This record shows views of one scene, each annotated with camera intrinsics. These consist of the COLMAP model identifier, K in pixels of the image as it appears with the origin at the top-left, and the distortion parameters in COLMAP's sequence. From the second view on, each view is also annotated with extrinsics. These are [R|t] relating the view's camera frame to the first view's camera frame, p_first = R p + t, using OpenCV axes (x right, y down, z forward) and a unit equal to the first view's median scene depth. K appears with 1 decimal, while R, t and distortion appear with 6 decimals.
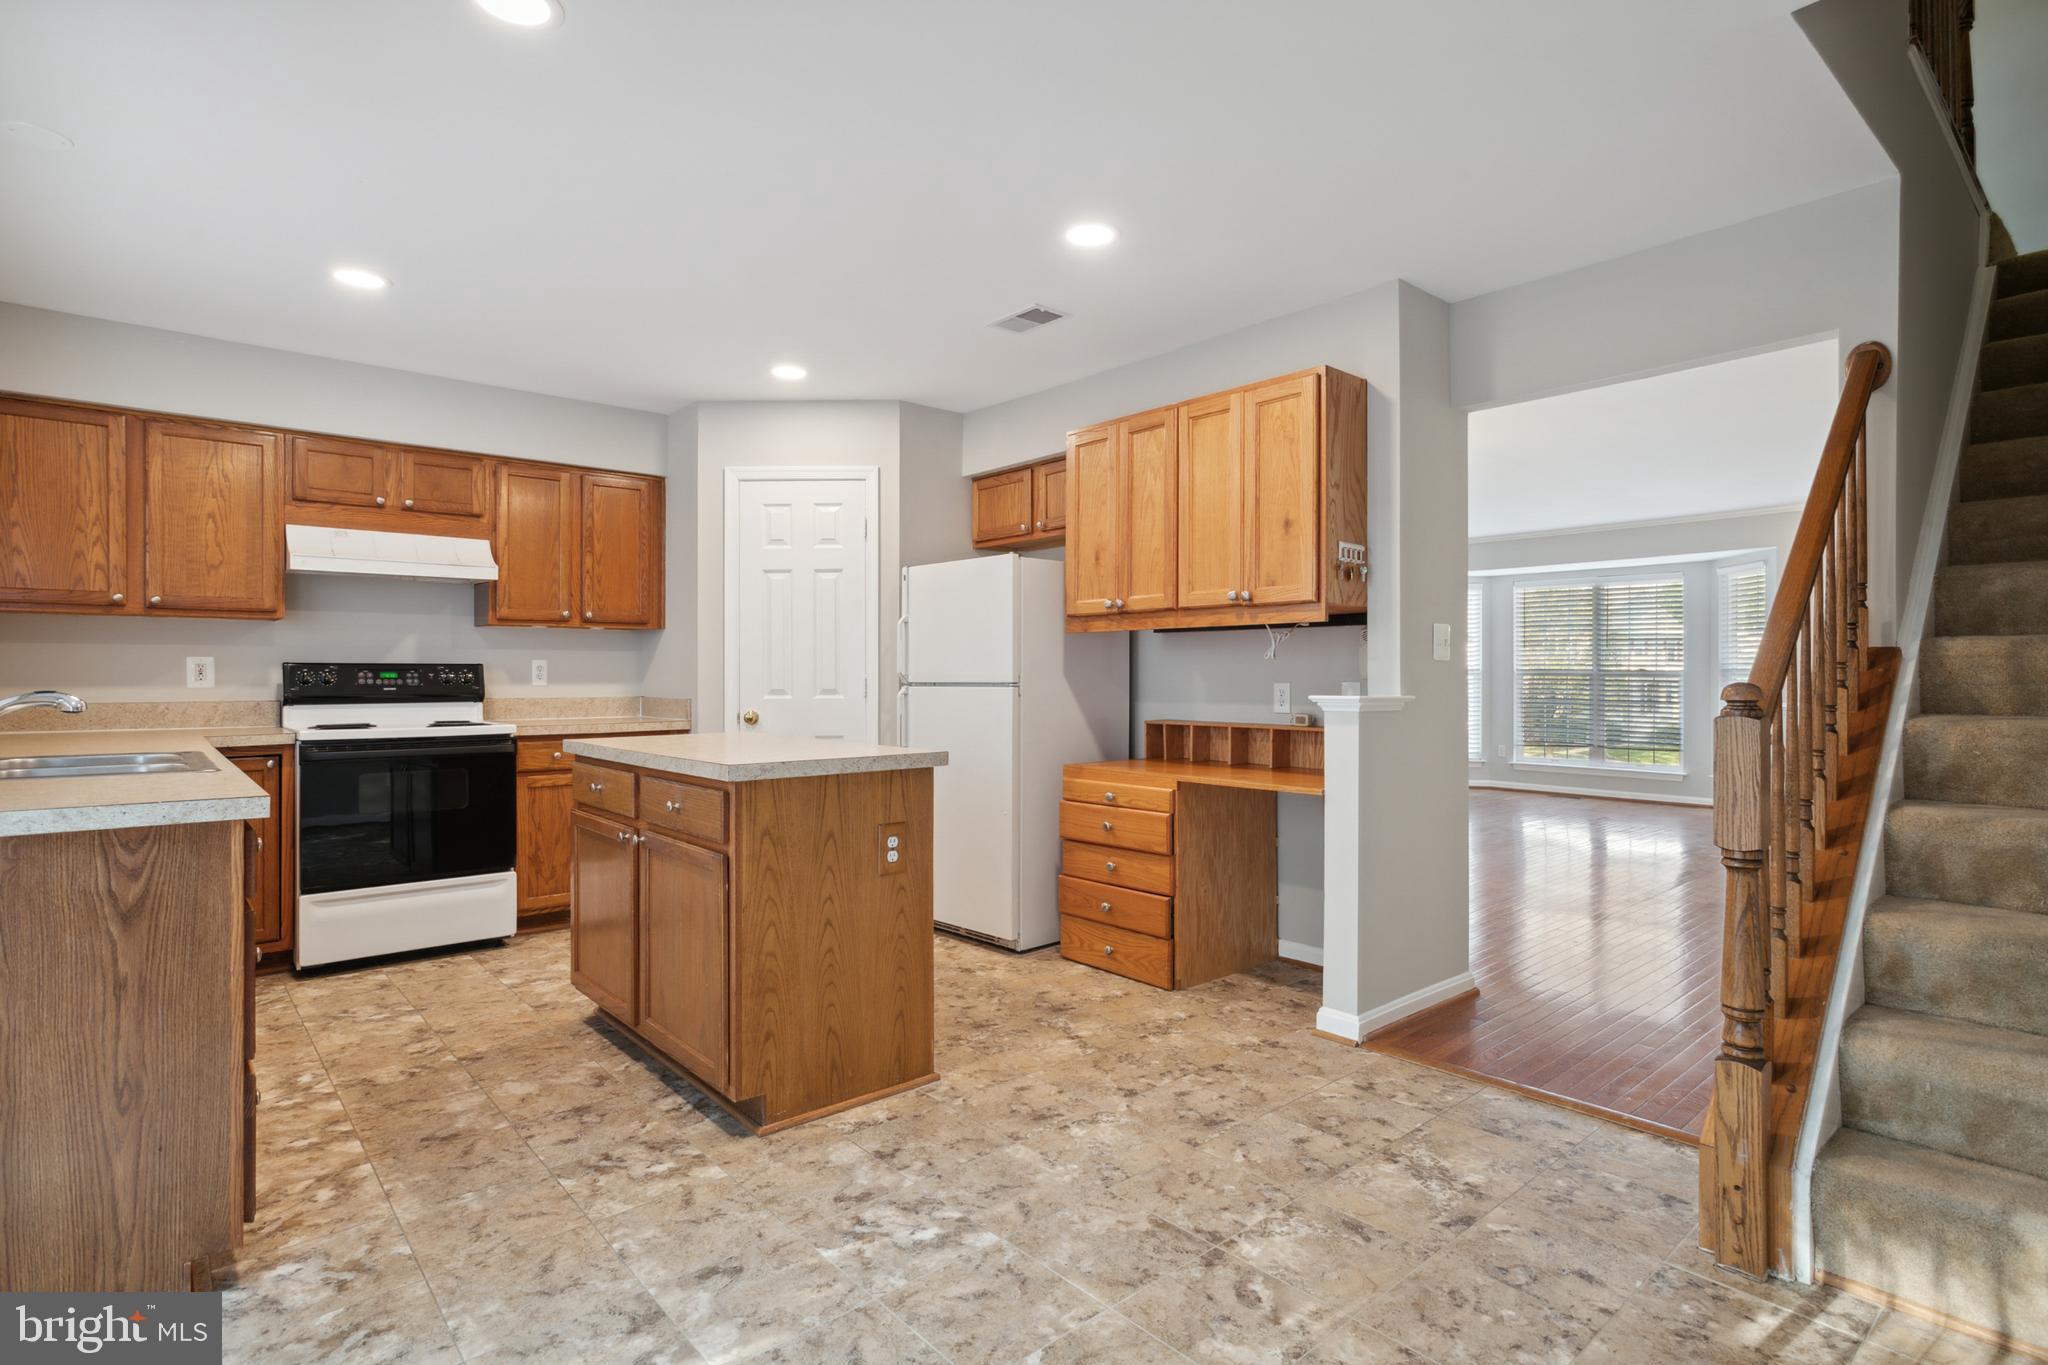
lens RADIAL K [[1016.5, 0, 1024.0], [0, 1016.5, 682.5], [0, 0, 1]] dist [0.000553, 0.014098]
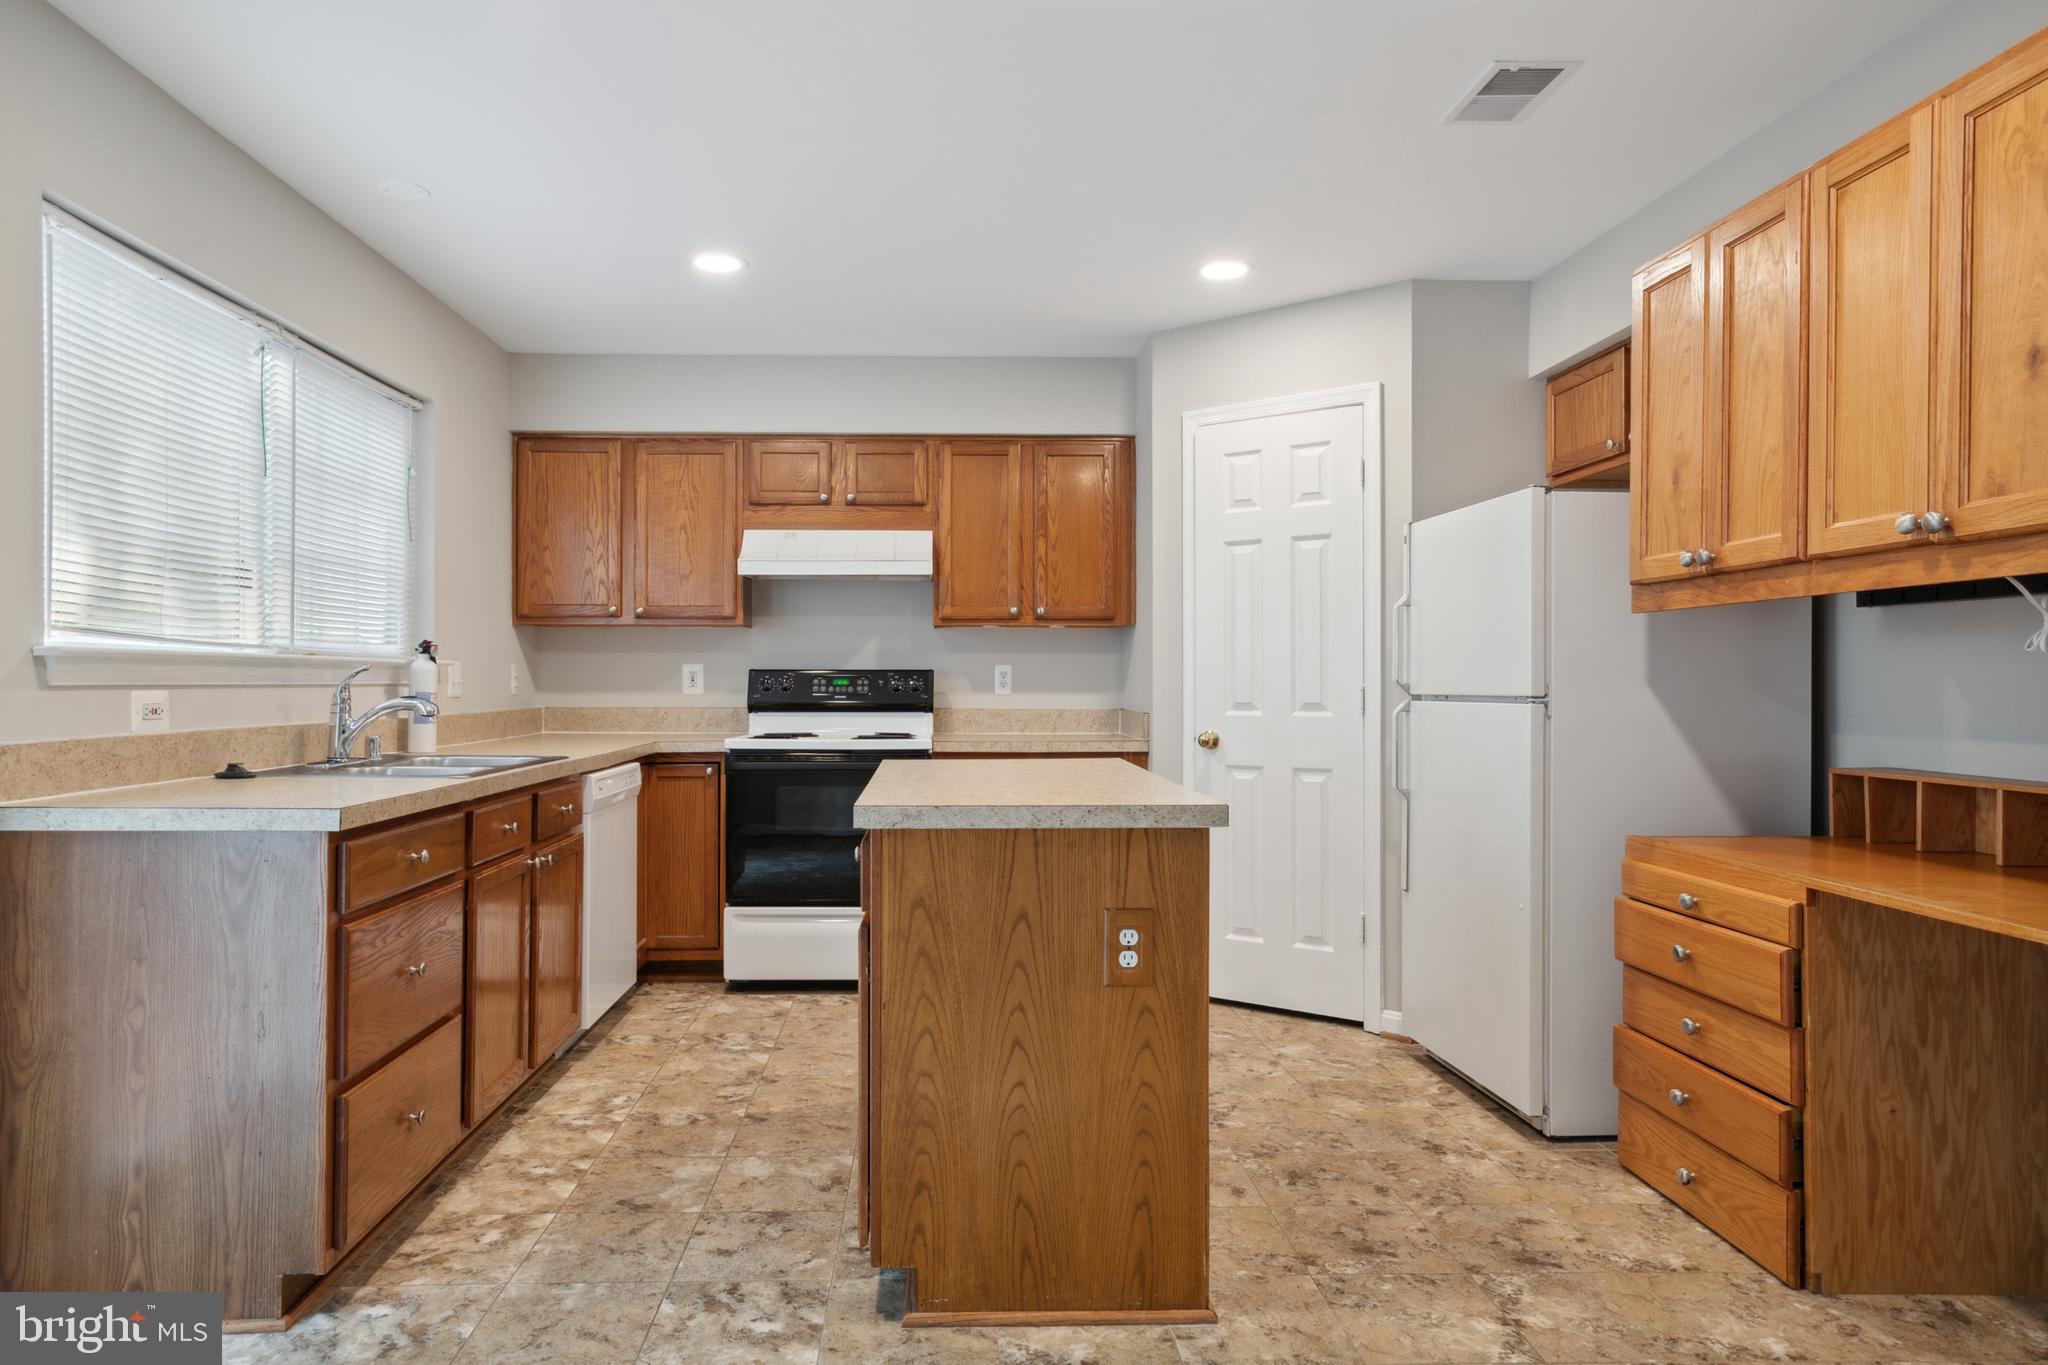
lens RADIAL K [[1219.2, 0, 980.3], [0, 1219.2, 680.6], [0, 0, 1]] dist [-0.001856, 0.024078]
pose [[0.776631, 0.001336, -0.629954, 0.218691], [-0.006982, 0.999955, -0.006487, -0.002562], [0.629917, 0.009436, 0.776606, 0.243103]]
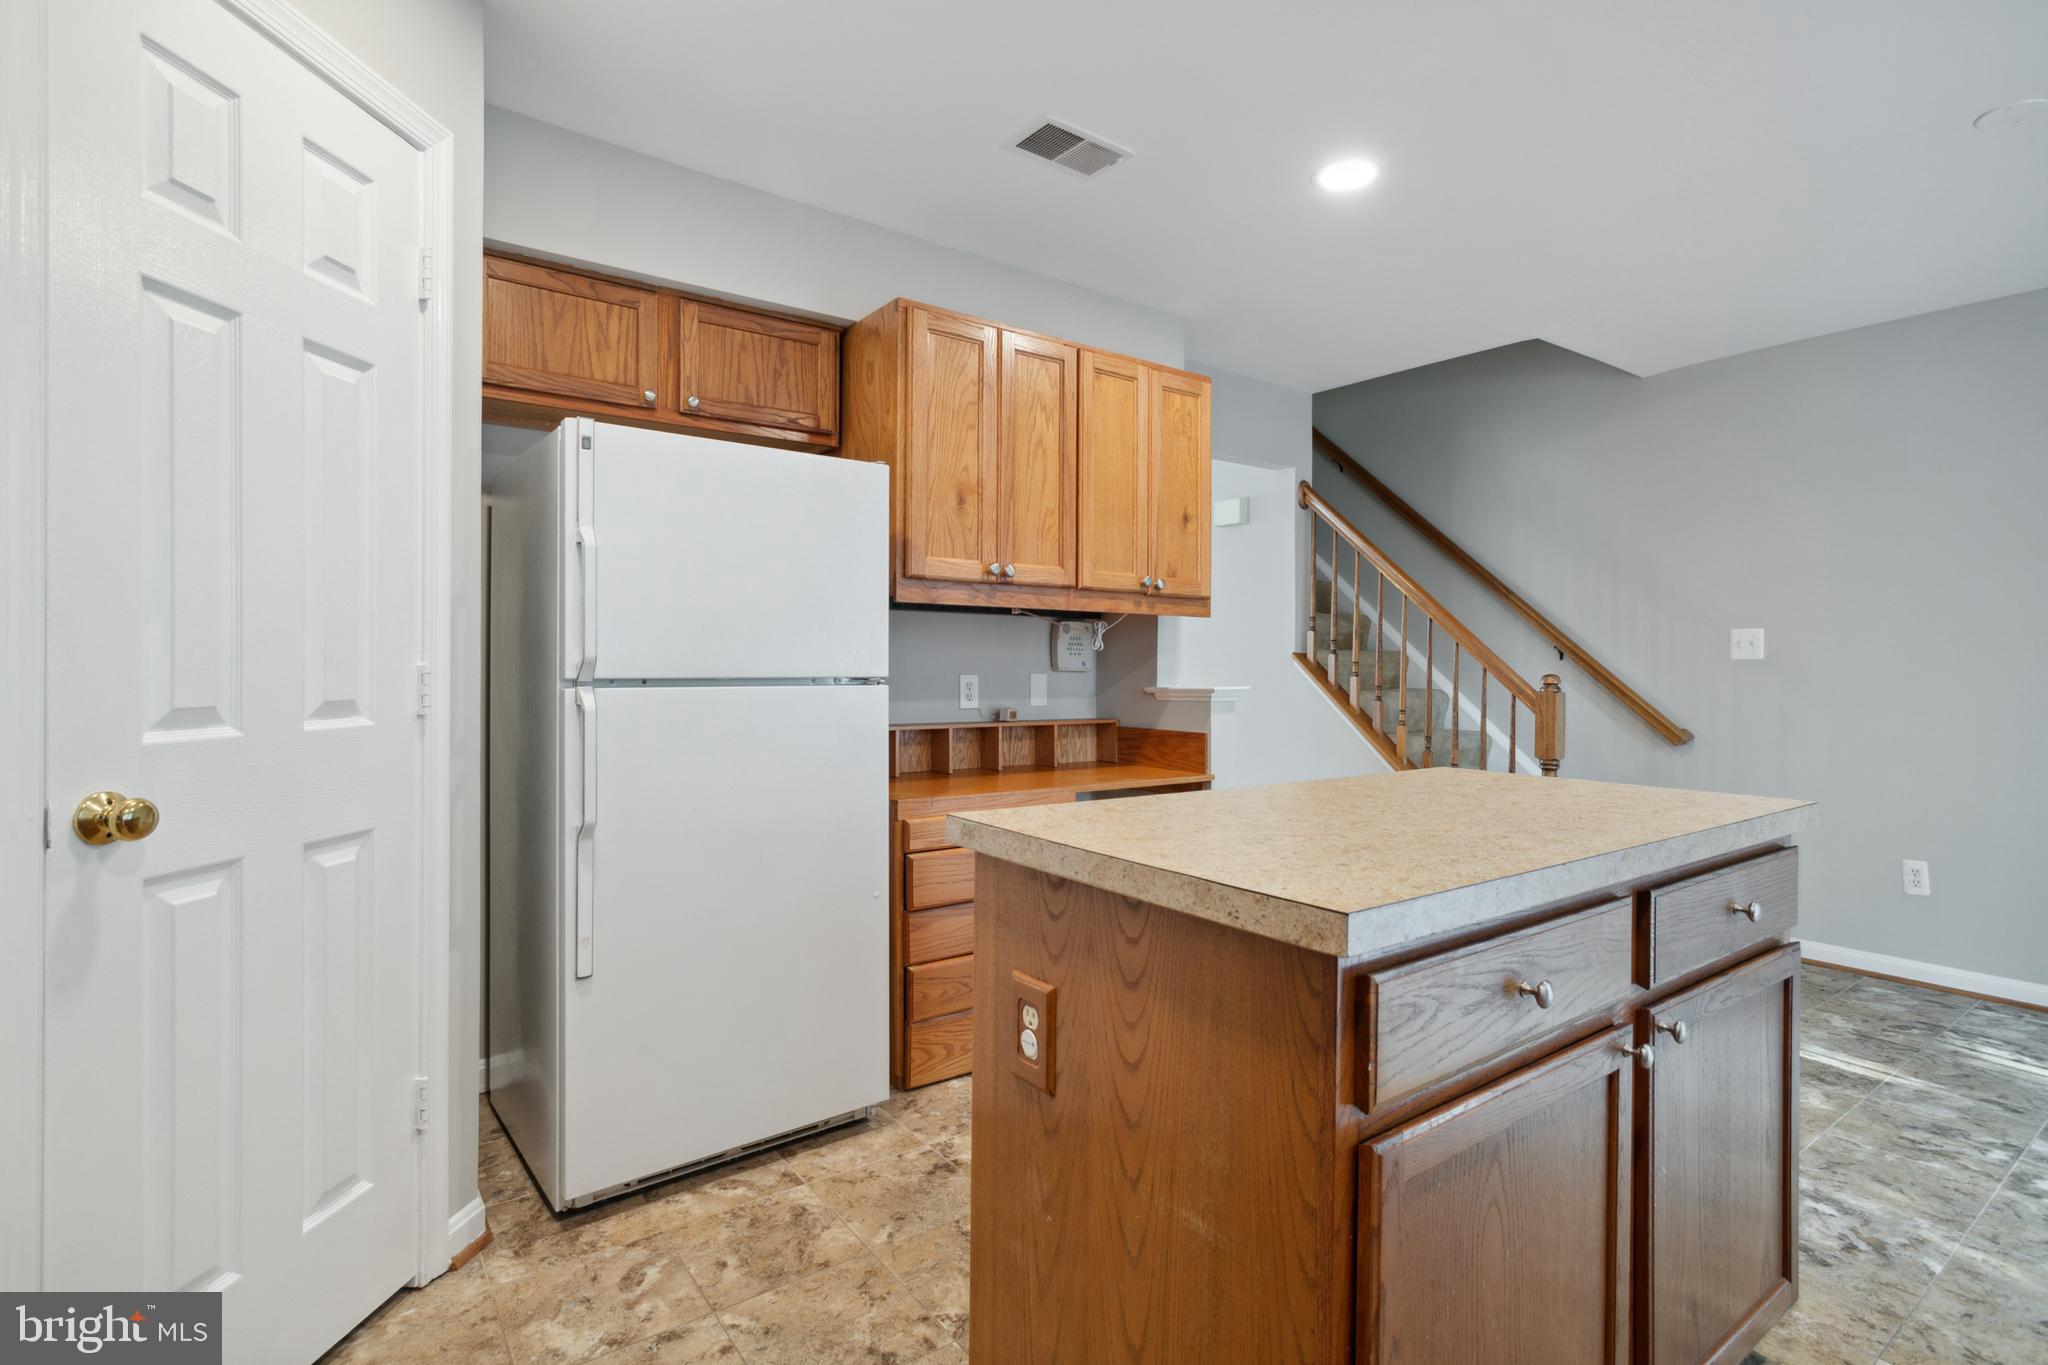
lens RADIAL K [[974.8, 0, 1023.0], [0, 974.8, 672.8], [0, 0, 1]] dist [0.004264, 0.000817]
pose [[0.093352, -0.004288, 0.995624, -0.658944], [-0.000294, 0.999991, 0.004335, -0.005536], [-0.995633, -0.000698, 0.093350, 0.972345]]
